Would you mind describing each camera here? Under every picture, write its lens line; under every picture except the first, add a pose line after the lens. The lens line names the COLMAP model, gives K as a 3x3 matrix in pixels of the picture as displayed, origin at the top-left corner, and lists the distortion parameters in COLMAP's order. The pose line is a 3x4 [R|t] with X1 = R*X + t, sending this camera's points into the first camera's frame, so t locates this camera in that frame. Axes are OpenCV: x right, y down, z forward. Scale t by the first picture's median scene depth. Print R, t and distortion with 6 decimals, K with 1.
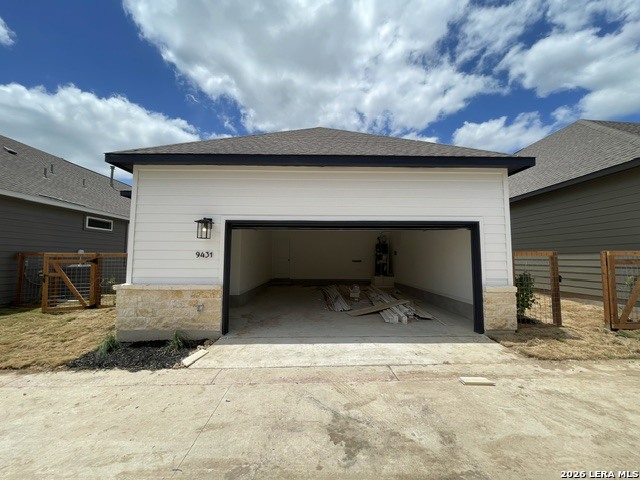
lens RADIAL K [[255.7, 0, 320.9], [0, 255.7, 239.3], [0, 0, 1]] dist [-0.008590, 0.000406]
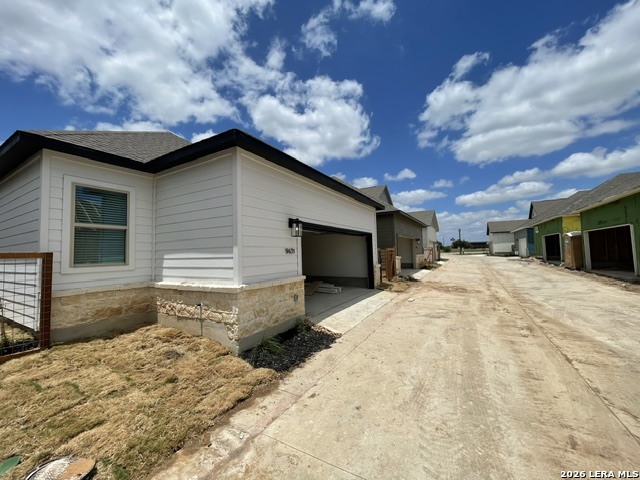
lens RADIAL K [[255.7, 0, 317.2], [0, 255.7, 239.5], [0, 0, 1]] dist [-0.008590, 0.000406]
pose [[0.543091, 0.025227, 0.839295, -1.320601], [-0.017910, 0.999669, -0.018458, 0.029890], [-0.839483, -0.005008, 0.543363, 0.300175]]
